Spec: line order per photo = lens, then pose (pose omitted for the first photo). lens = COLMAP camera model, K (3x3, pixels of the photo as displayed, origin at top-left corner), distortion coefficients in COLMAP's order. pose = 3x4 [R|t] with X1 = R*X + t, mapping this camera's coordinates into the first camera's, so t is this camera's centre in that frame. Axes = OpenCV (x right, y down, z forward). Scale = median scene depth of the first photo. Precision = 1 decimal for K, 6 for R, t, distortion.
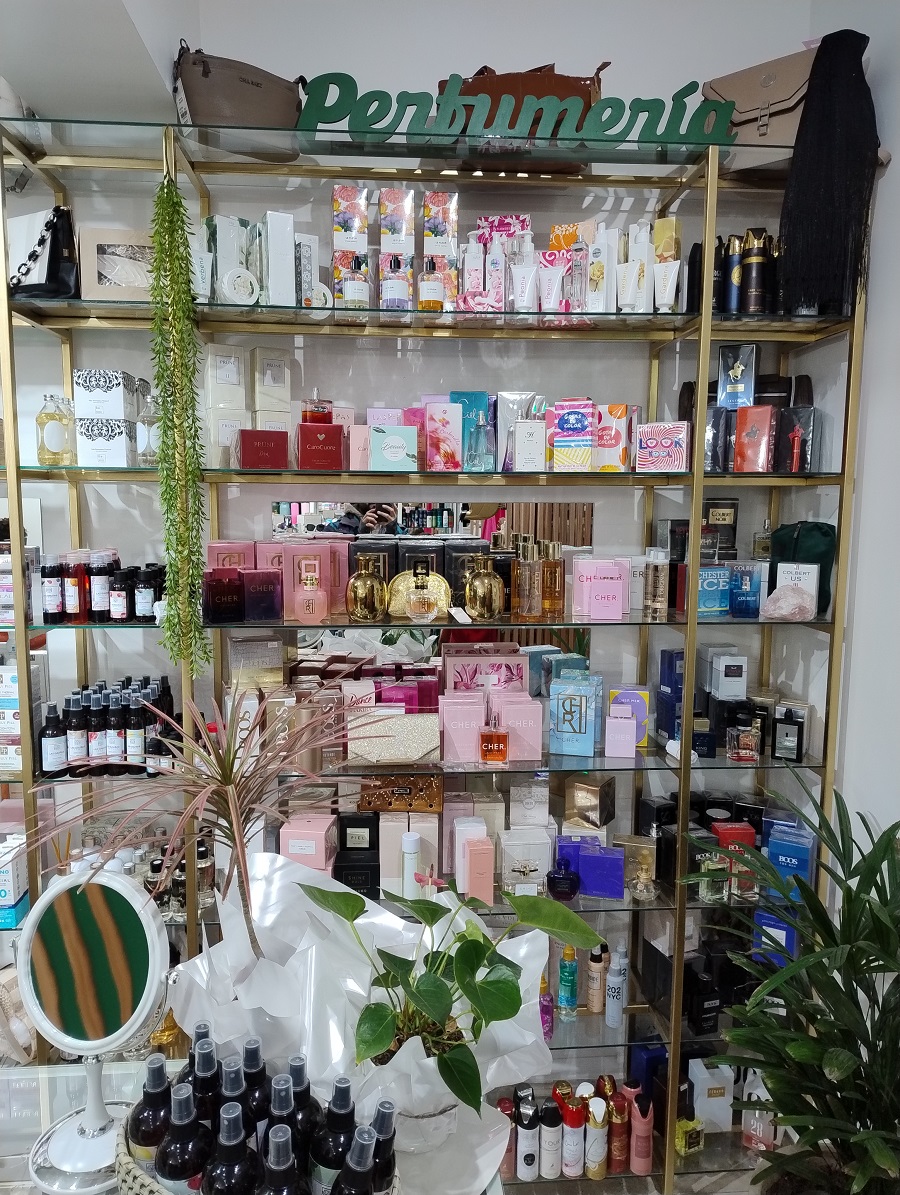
lens RADIAL K [[837.1, 0, 448.7], [0, 837.1, 593.6], [0, 0, 1]] dist [0.024549, -0.005480]
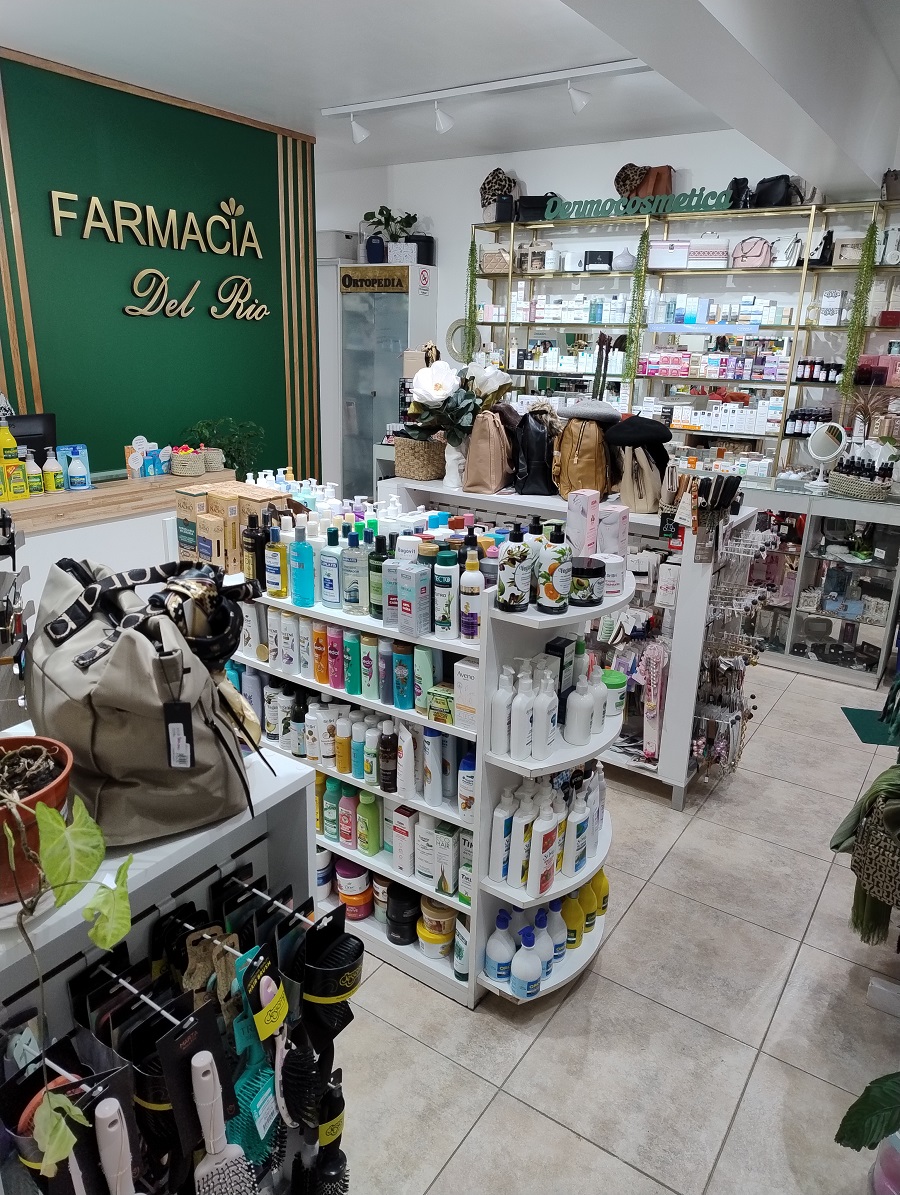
lens RADIAL K [[837.1, 0, 453.9], [0, 837.1, 592.7], [0, 0, 1]] dist [0.024549, -0.005480]
pose [[0.789110, 0.195566, -0.582288, 0.425253], [-0.091202, 0.974758, 0.203785, 0.262827], [0.607444, -0.107702, 0.787027, -2.087888]]
